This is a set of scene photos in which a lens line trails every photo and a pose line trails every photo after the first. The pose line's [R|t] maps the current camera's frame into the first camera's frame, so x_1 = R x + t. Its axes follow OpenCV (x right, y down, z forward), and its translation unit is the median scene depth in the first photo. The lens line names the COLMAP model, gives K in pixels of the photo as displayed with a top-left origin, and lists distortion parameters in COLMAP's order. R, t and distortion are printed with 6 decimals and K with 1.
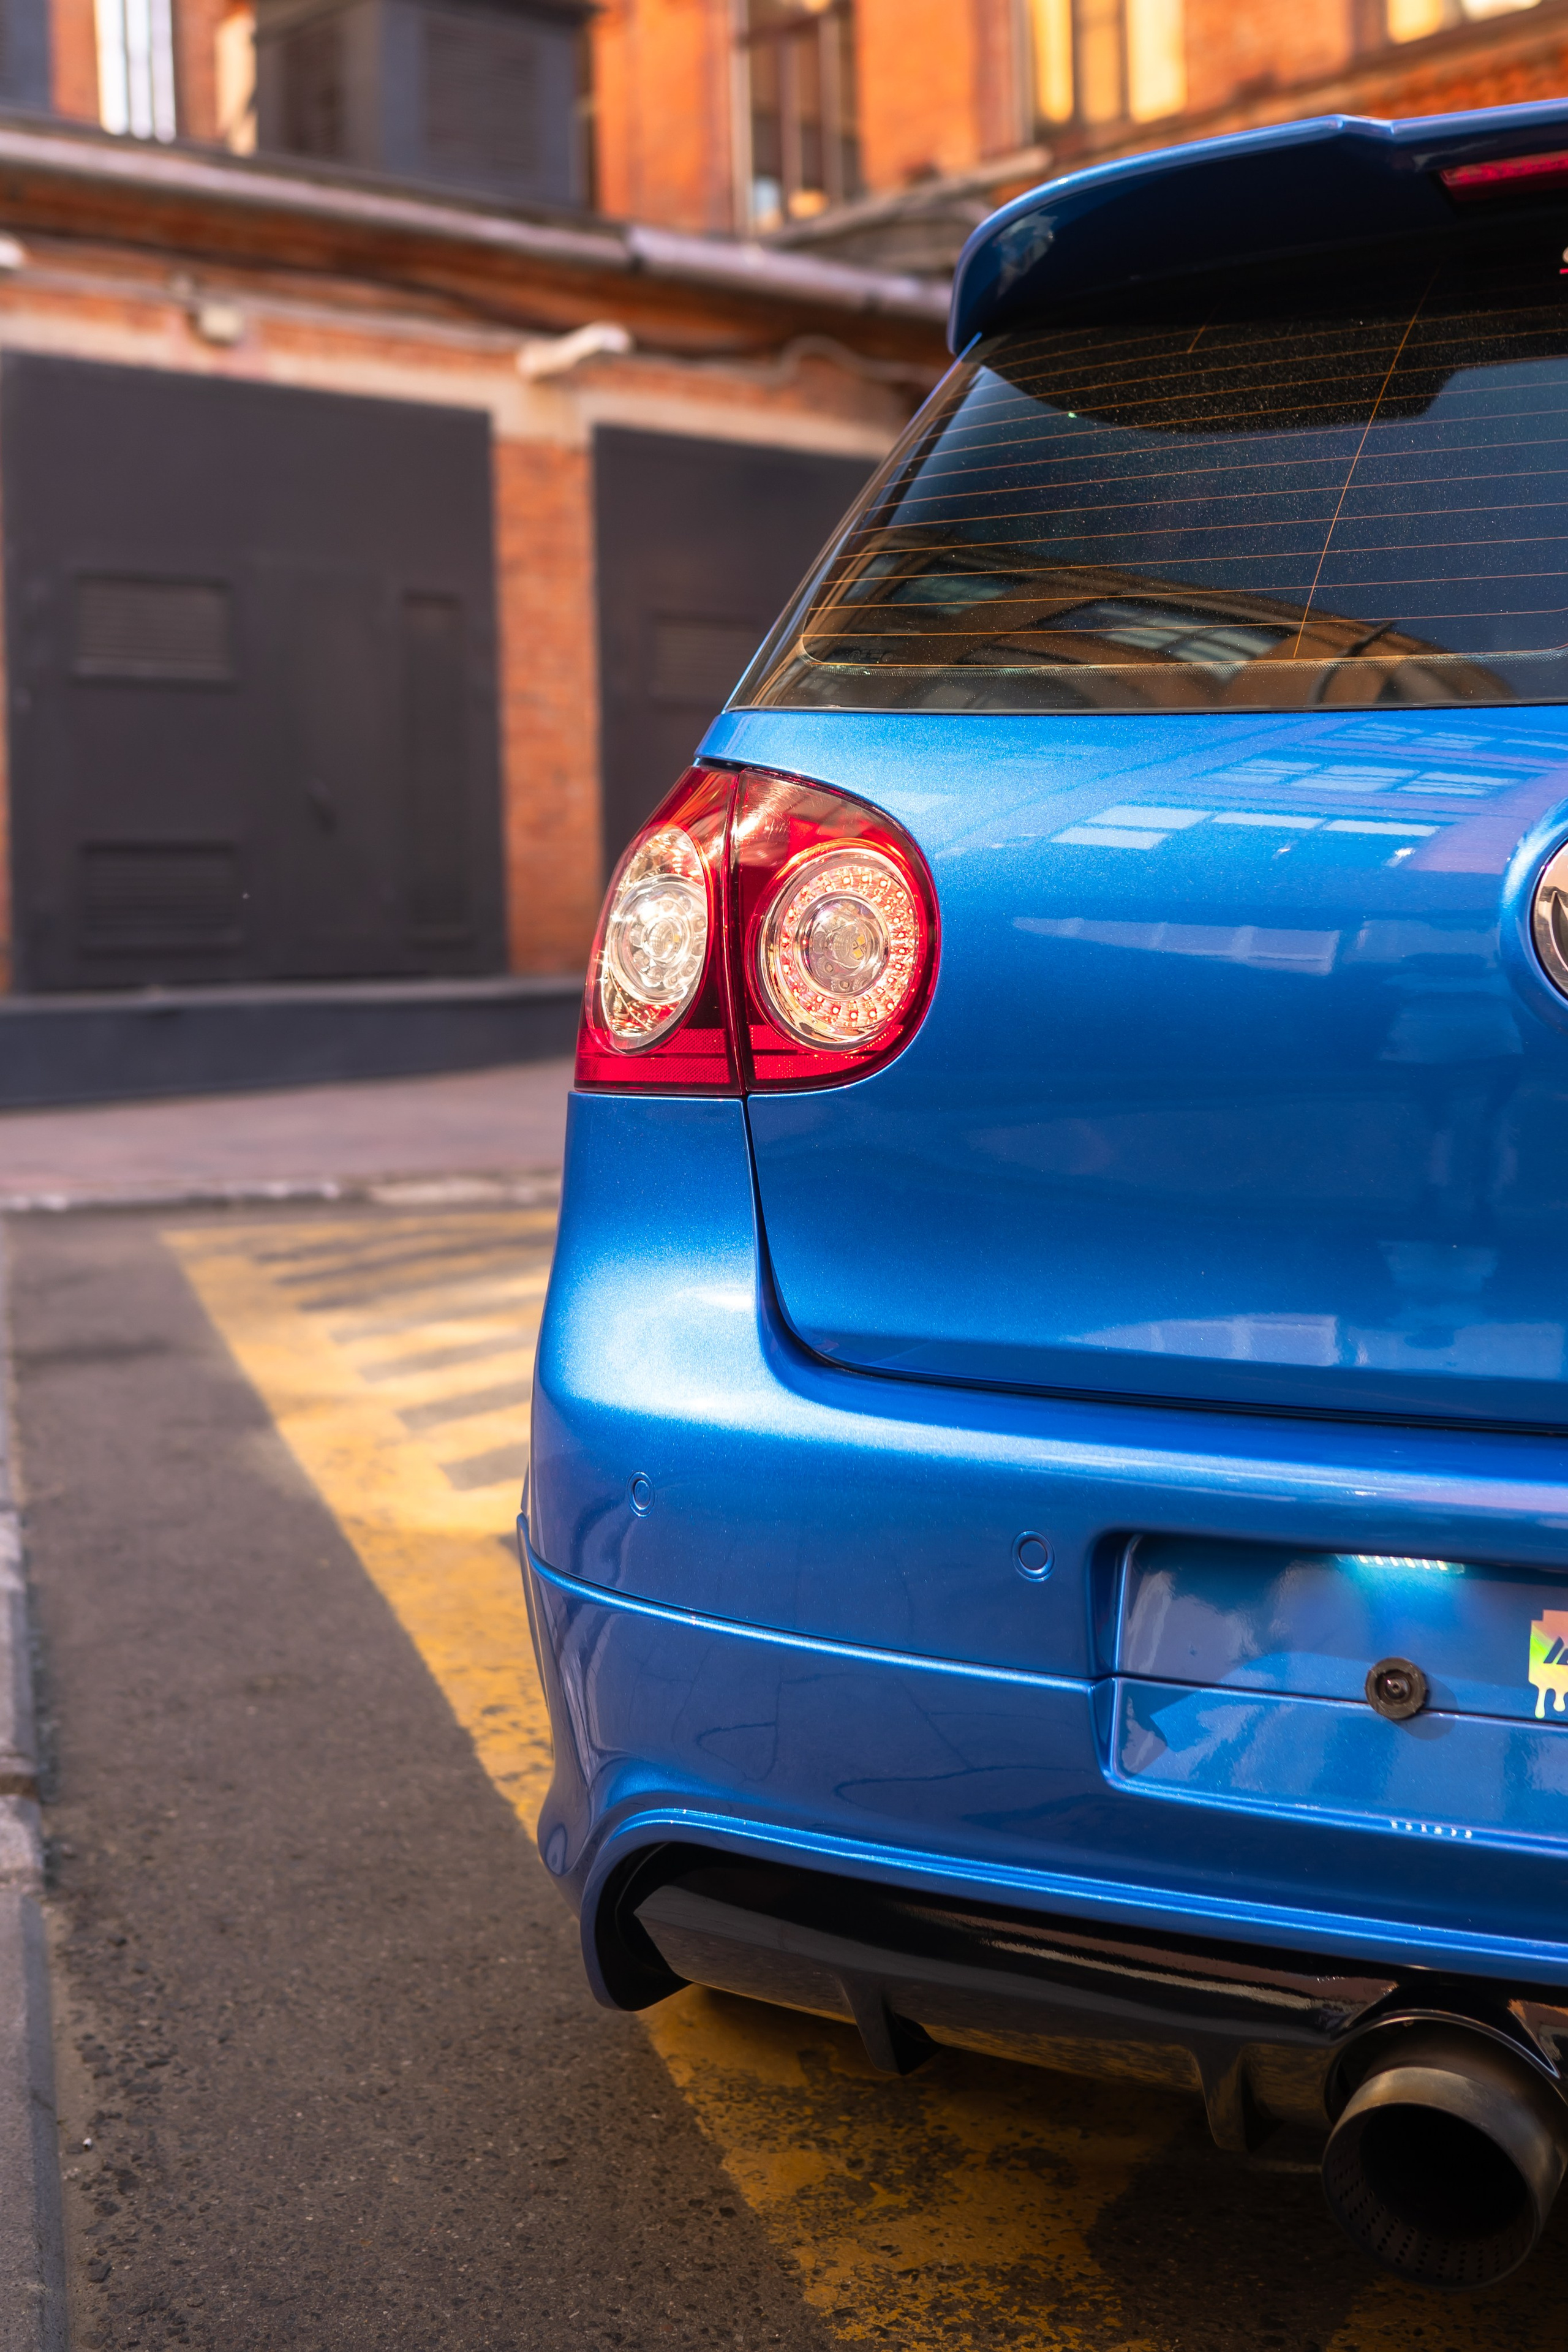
lens RADIAL K [[2876.4, 0, 784.0], [0, 2876.4, 1176.0], [0, 0, 1]] dist [-0.014690, -0.034874]
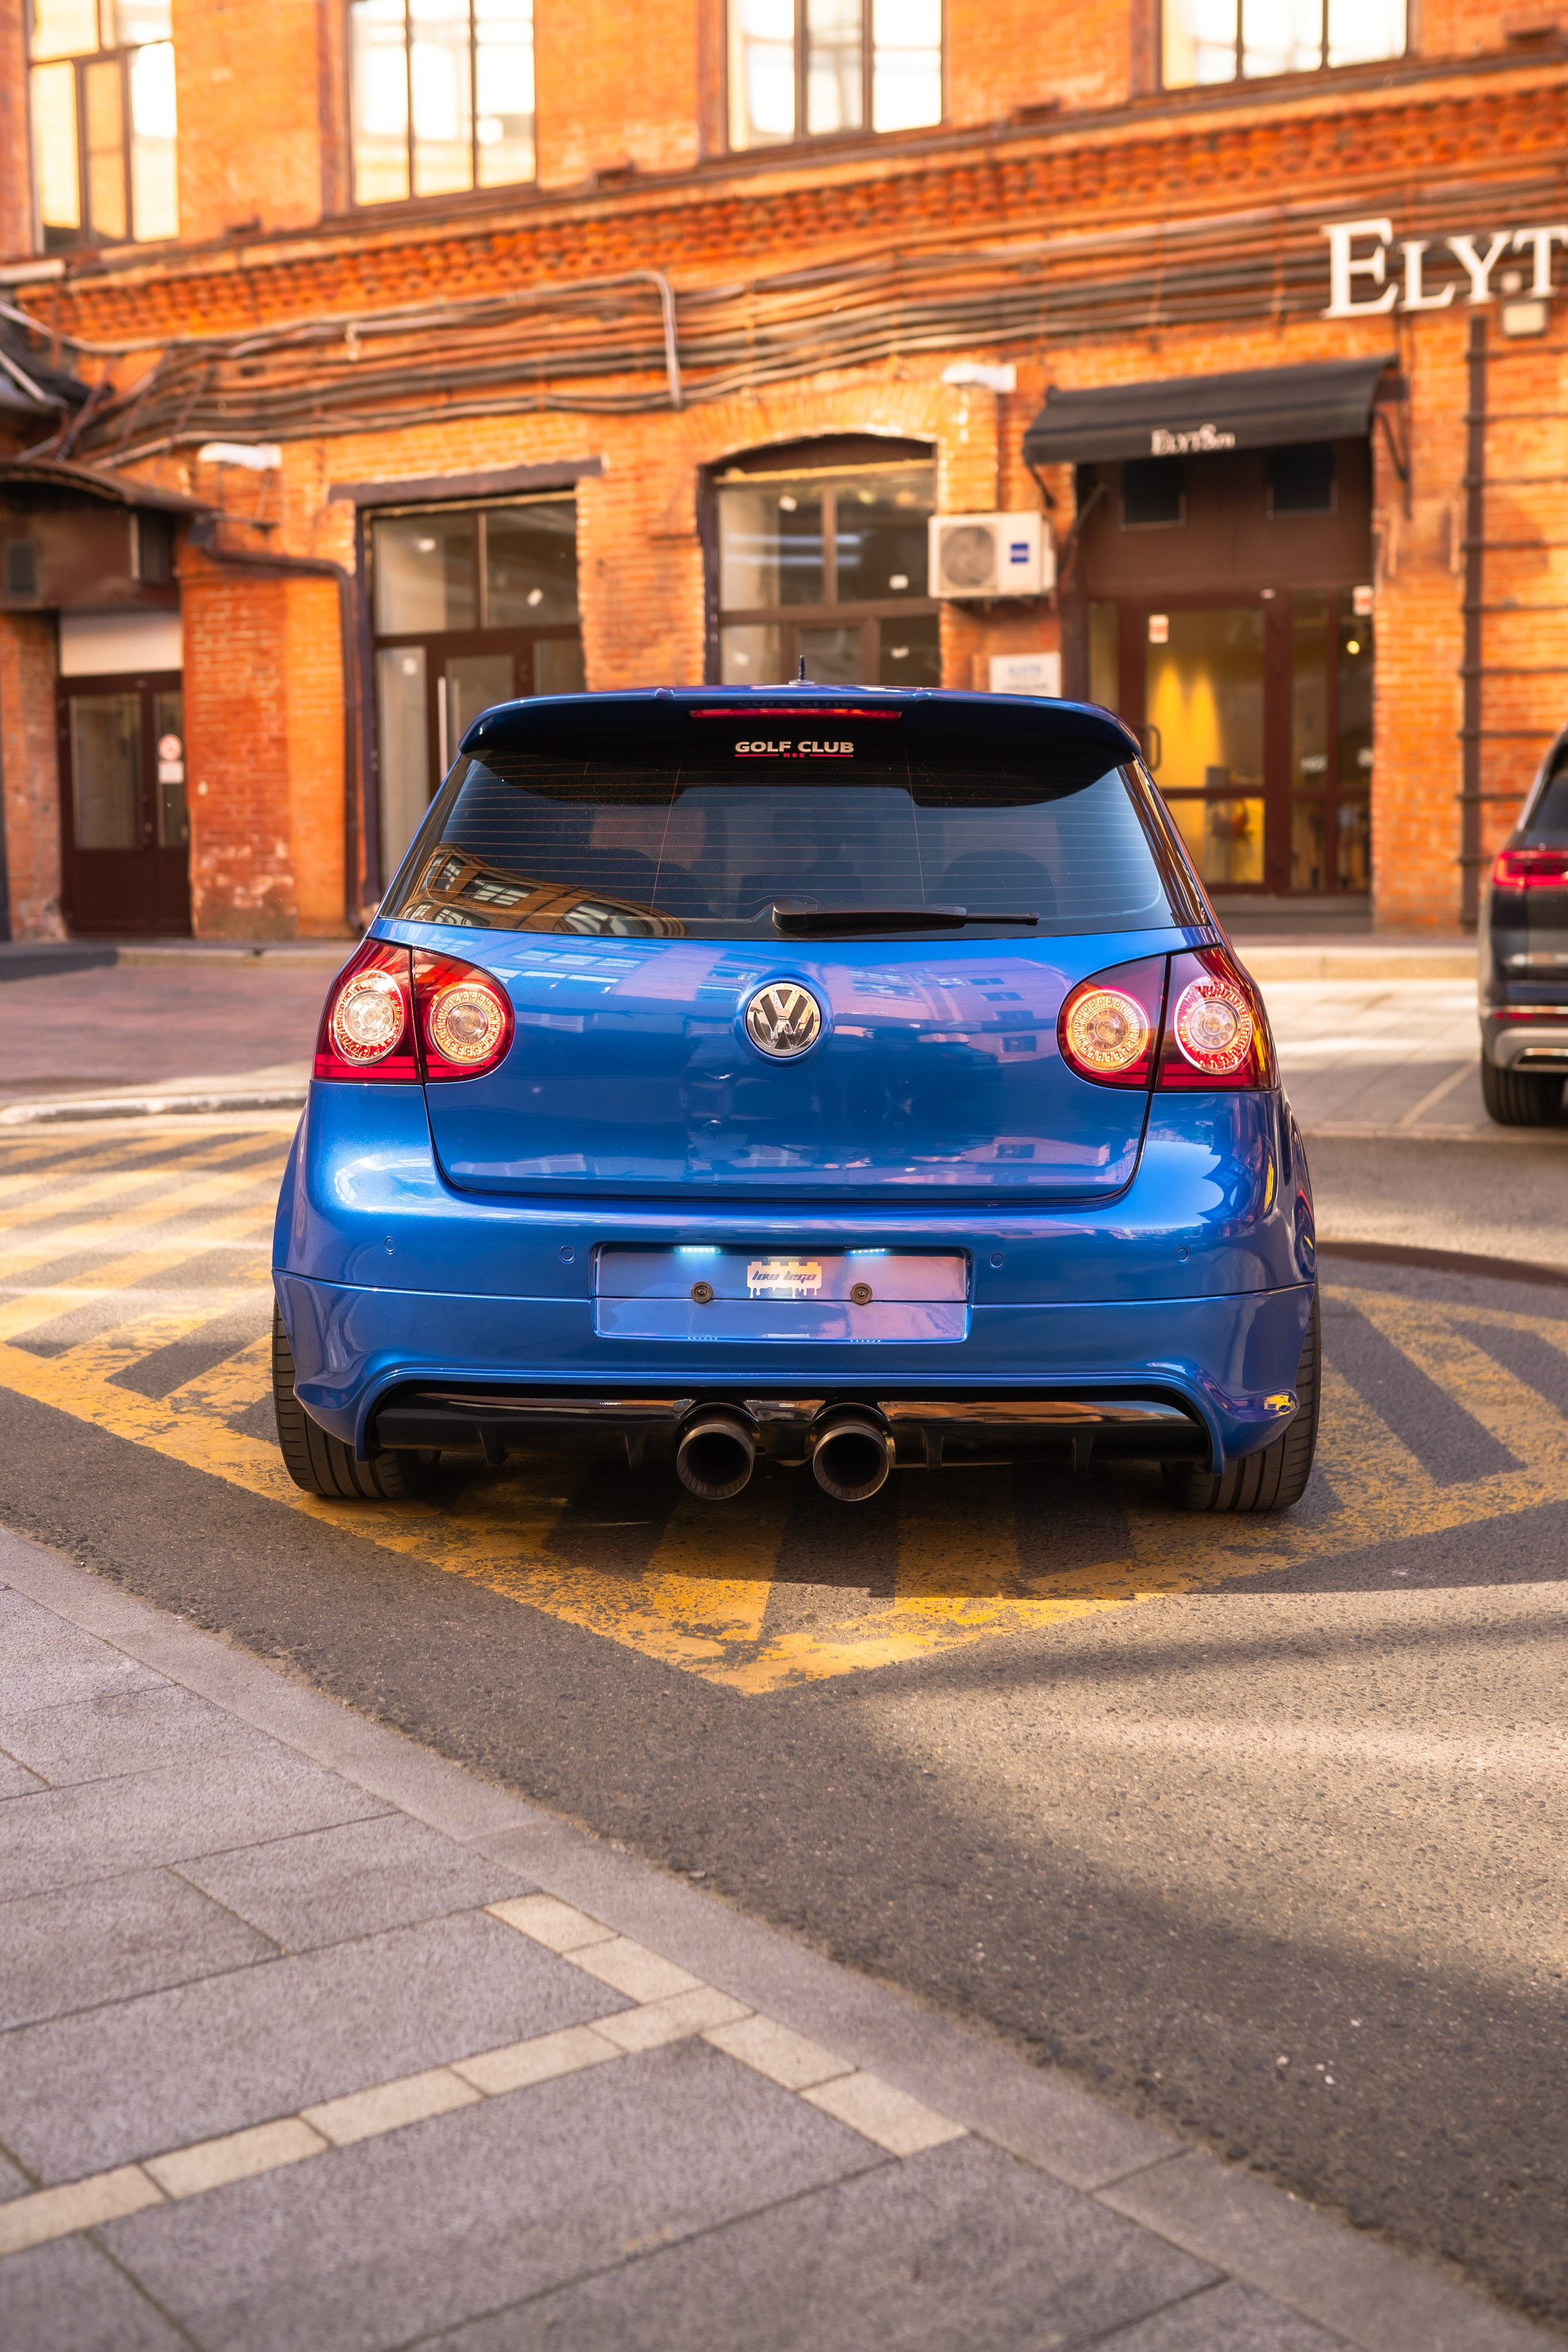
lens RADIAL K [[2733.0, 0, 784.0], [0, 2733.0, 1176.0], [0, 0, 1]] dist [0.006053, 0.007301]
pose [[0.920045, -0.028319, 0.390787, -0.086374], [0.022002, 0.999545, 0.020633, 0.001802], [-0.391193, -0.010386, 0.920250, -0.175691]]
